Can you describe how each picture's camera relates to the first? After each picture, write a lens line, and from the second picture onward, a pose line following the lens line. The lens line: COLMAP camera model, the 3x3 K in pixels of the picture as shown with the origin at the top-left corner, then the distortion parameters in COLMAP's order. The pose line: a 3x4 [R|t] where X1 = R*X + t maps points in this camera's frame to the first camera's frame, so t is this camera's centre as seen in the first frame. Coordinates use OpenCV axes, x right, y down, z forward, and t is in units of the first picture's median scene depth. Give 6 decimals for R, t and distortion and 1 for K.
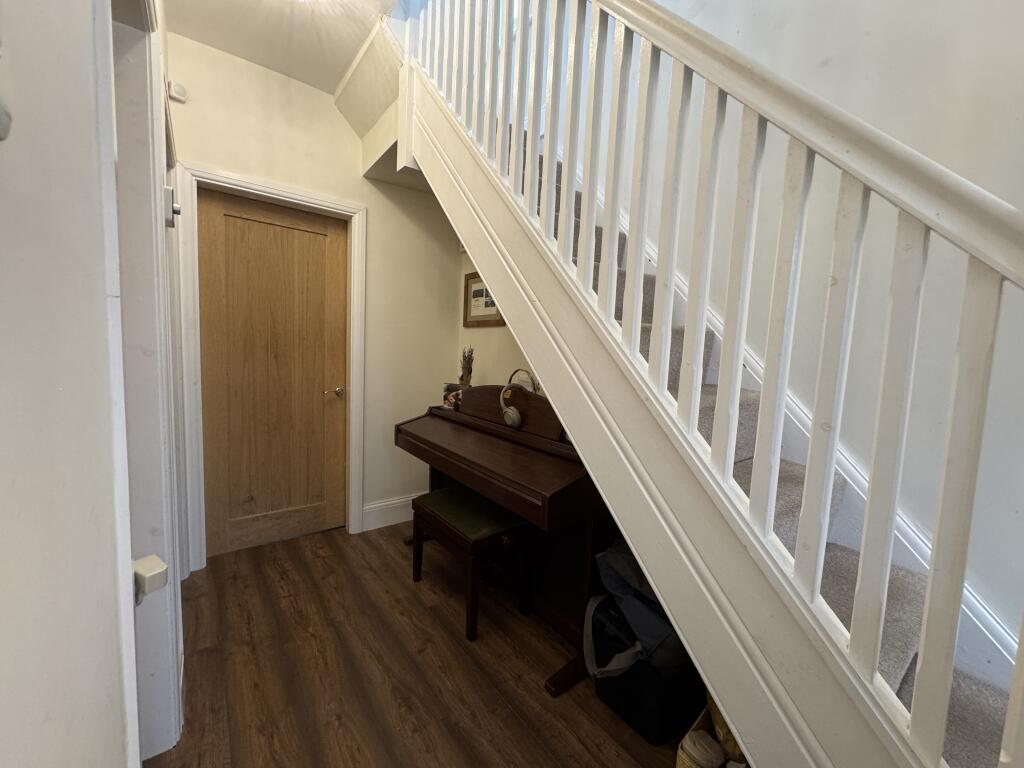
lens RADIAL K [[406.9, 0, 511.3], [0, 406.9, 384.5], [0, 0, 1]] dist [-0.003848, 0.000877]
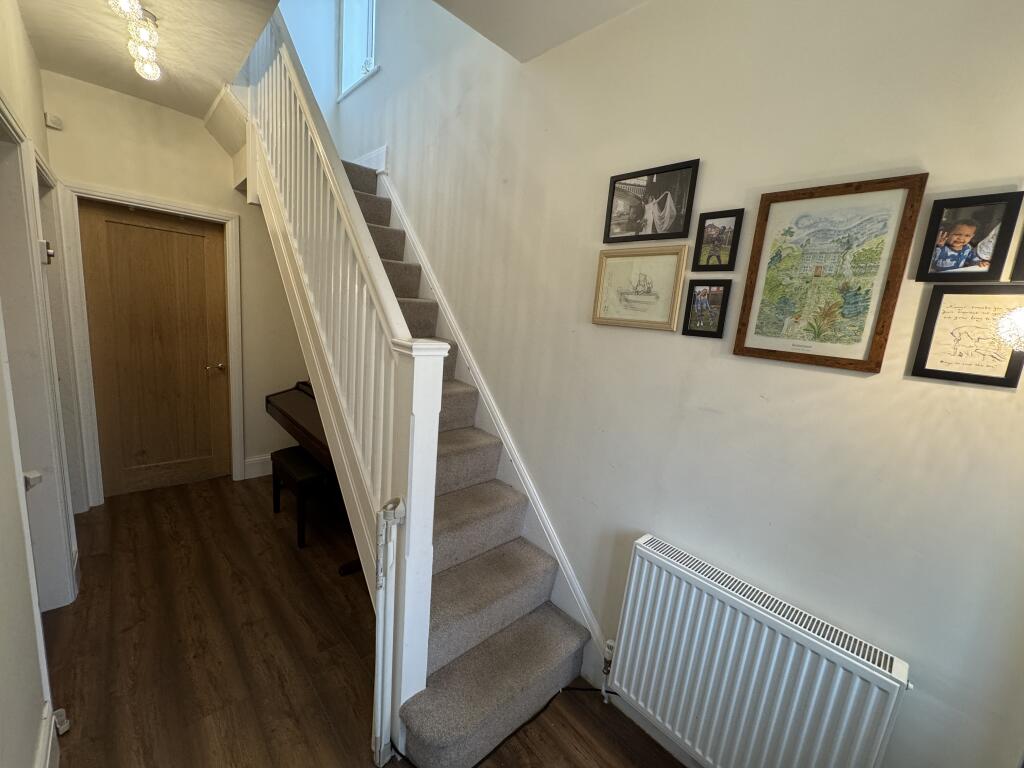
lens RADIAL K [[406.9, 0, 511.3], [0, 406.9, 384.5], [0, 0, 1]] dist [-0.003848, 0.000877]
pose [[0.993700, 0.027248, 0.108713, 0.378141], [-0.037026, 0.995347, 0.088959, -0.087017], [-0.105783, -0.092424, 0.990085, -0.370407]]
